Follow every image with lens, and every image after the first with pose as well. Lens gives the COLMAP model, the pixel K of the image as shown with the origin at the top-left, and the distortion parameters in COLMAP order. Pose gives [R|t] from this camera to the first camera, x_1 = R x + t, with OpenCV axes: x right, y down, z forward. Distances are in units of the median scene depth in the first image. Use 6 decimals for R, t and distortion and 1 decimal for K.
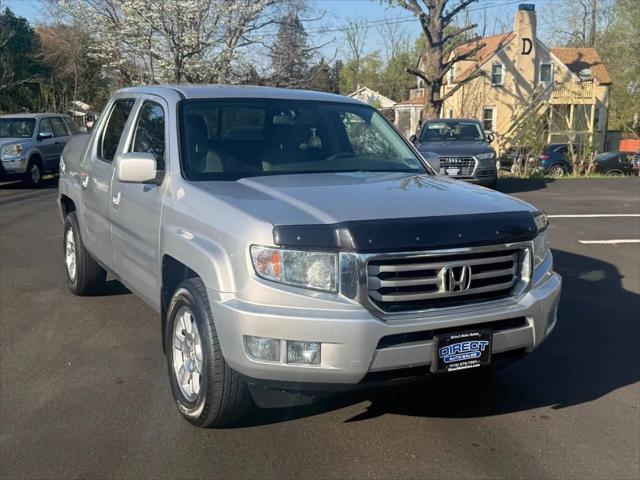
lens RADIAL K [[700.5, 0, 318.0], [0, 700.5, 240.3], [0, 0, 1]] dist [0.042173, 0.000000]
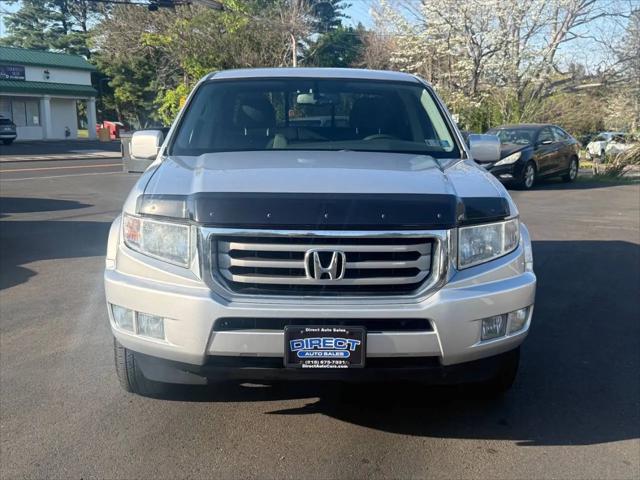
lens RADIAL K [[700.5, 0, 364.1], [0, 700.5, 241.7], [0, 0, 1]] dist [0.042173, 0.000000]
pose [[0.900158, 0.065364, -0.430630, 0.617886], [-0.067713, 0.997656, 0.009887, 0.013437], [0.430267, 0.020259, 0.902474, 0.226022]]
